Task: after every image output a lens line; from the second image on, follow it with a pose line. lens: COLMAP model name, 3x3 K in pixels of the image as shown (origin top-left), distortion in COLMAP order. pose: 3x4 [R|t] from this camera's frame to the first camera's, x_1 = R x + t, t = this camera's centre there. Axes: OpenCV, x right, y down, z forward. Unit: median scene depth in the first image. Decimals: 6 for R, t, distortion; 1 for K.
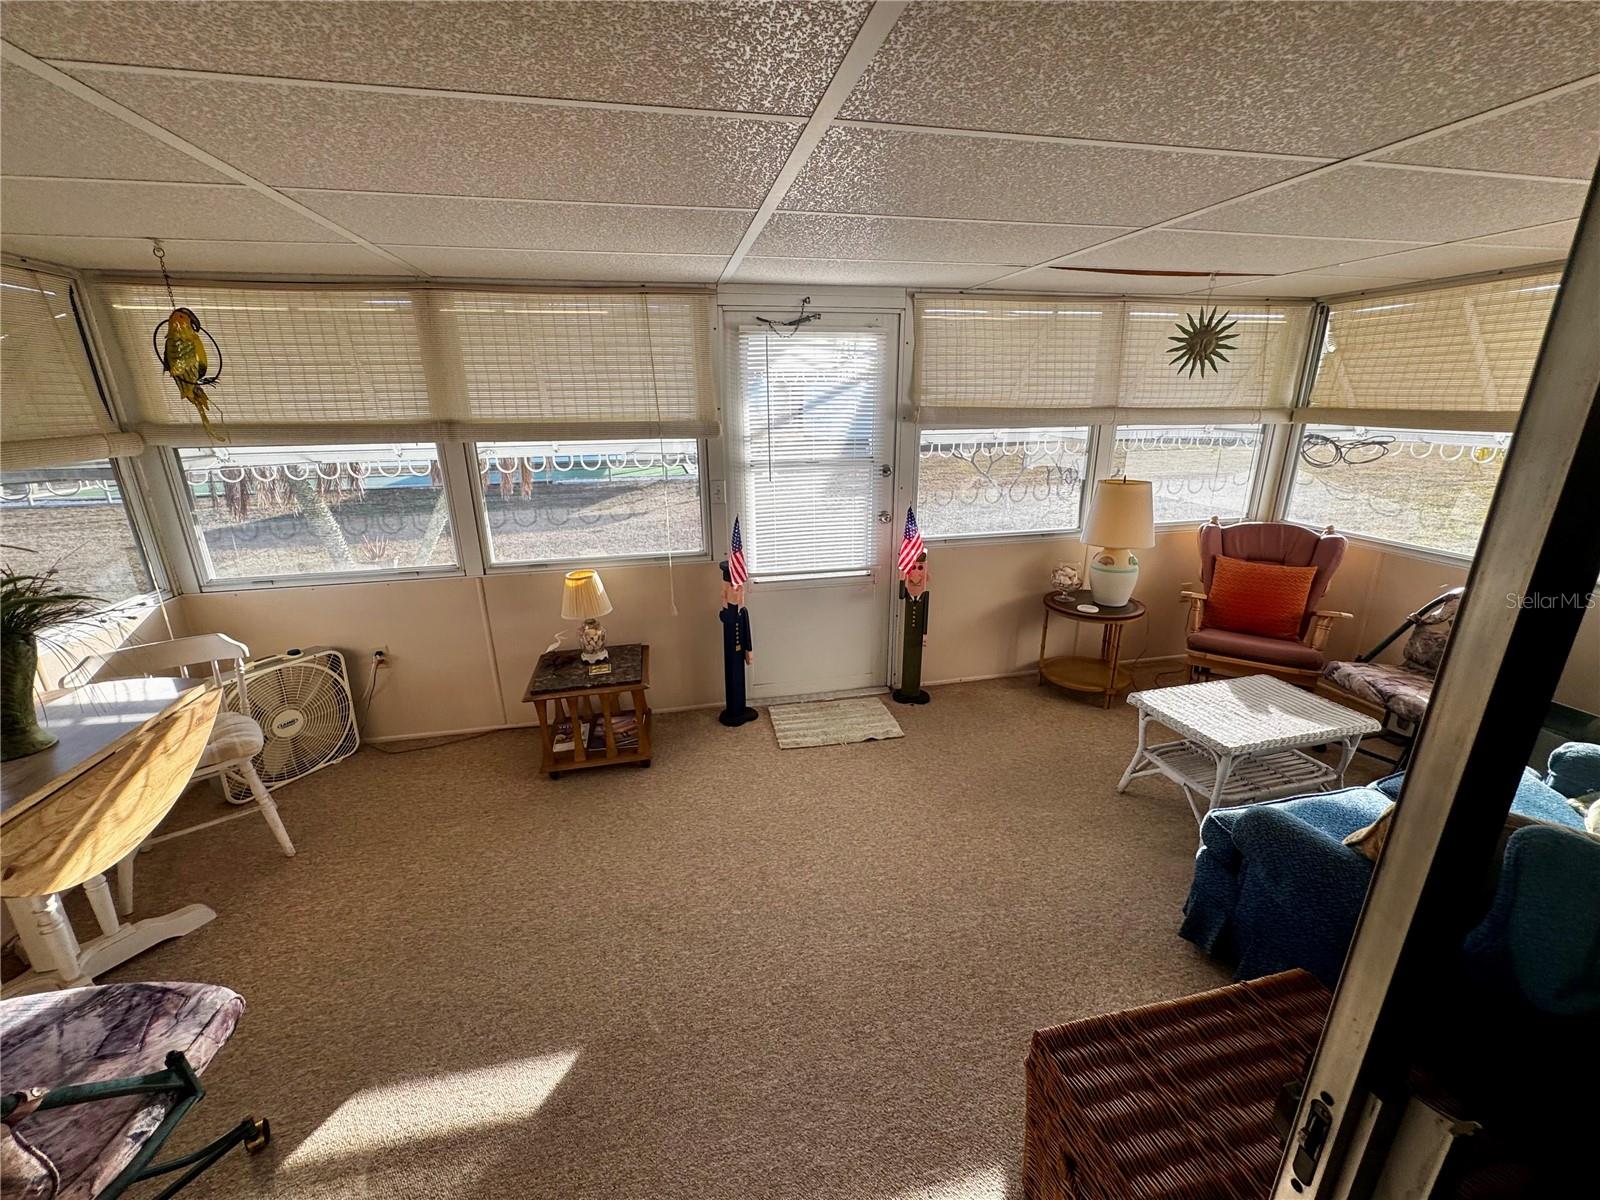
lens RADIAL K [[641.7, 0, 798.2], [0, 641.7, 598.9], [0, 0, 1]] dist [-0.001521, 0.000085]
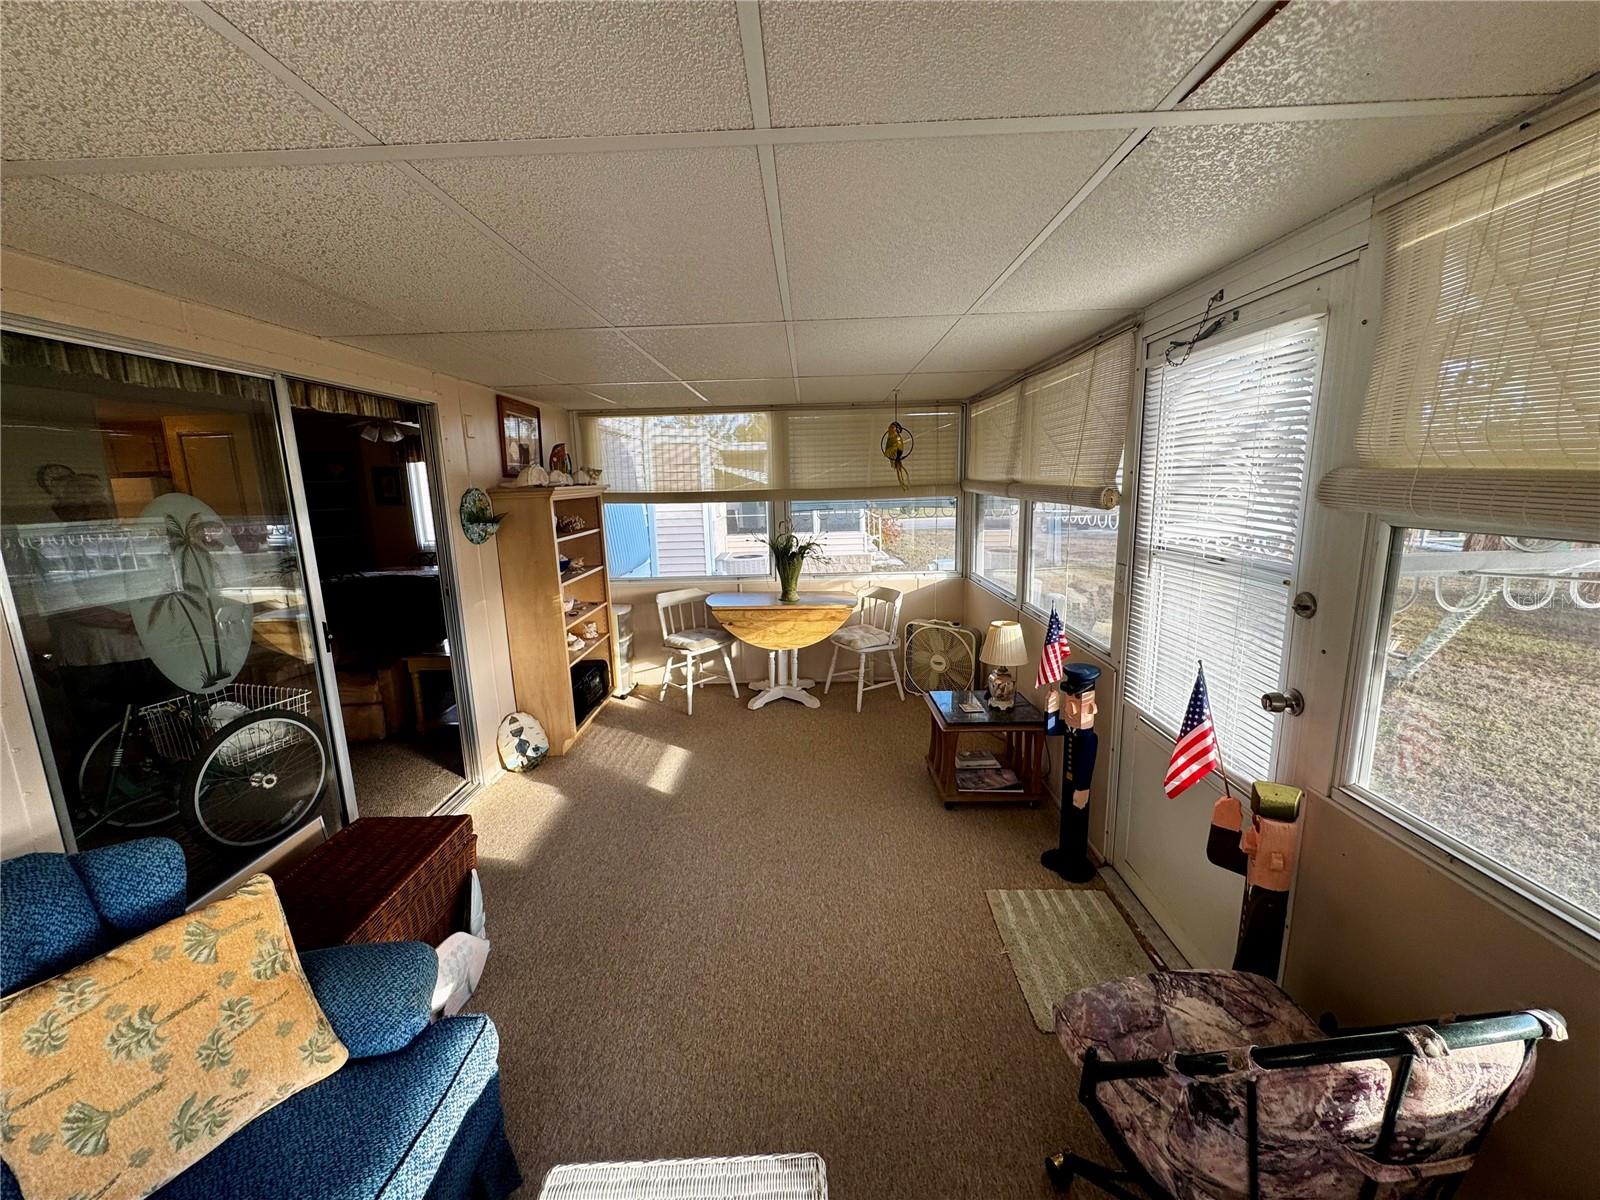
lens RADIAL K [[644.9, 0, 793.4], [0, 644.9, 597.4], [0, 0, 1]] dist [0.019687, 0.000036]
pose [[-0.235102, 0.191344, -0.952950, 0.707838], [-0.265761, 0.930416, 0.252385, -0.239470], [0.934932, 0.312593, -0.167891, 0.780079]]
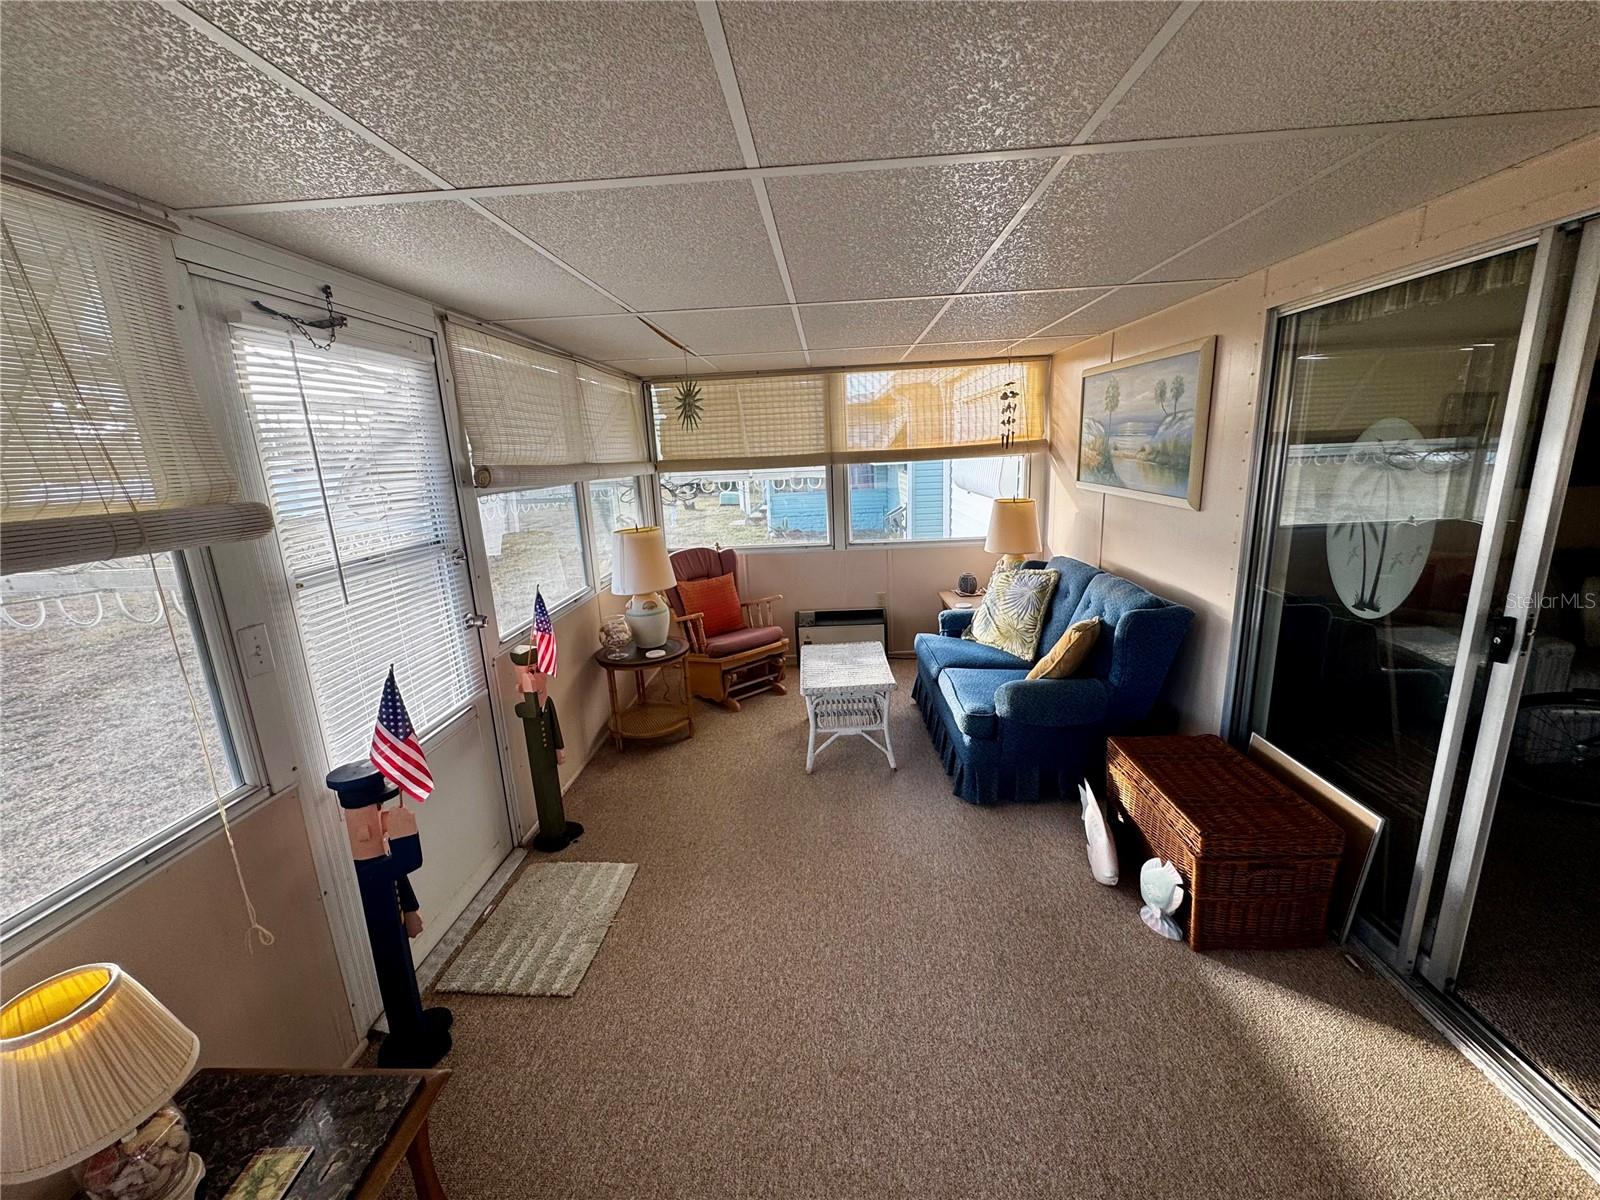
lens RADIAL K [[641.7, 0, 798.2], [0, 641.7, 598.9], [0, 0, 1]] dist [-0.001521, 0.000085]
pose [[0.268527, -0.222793, 0.937154, -0.458449], [0.331812, 0.934738, 0.127144, -0.131033], [-0.904320, 0.276817, 0.324927, 0.480368]]
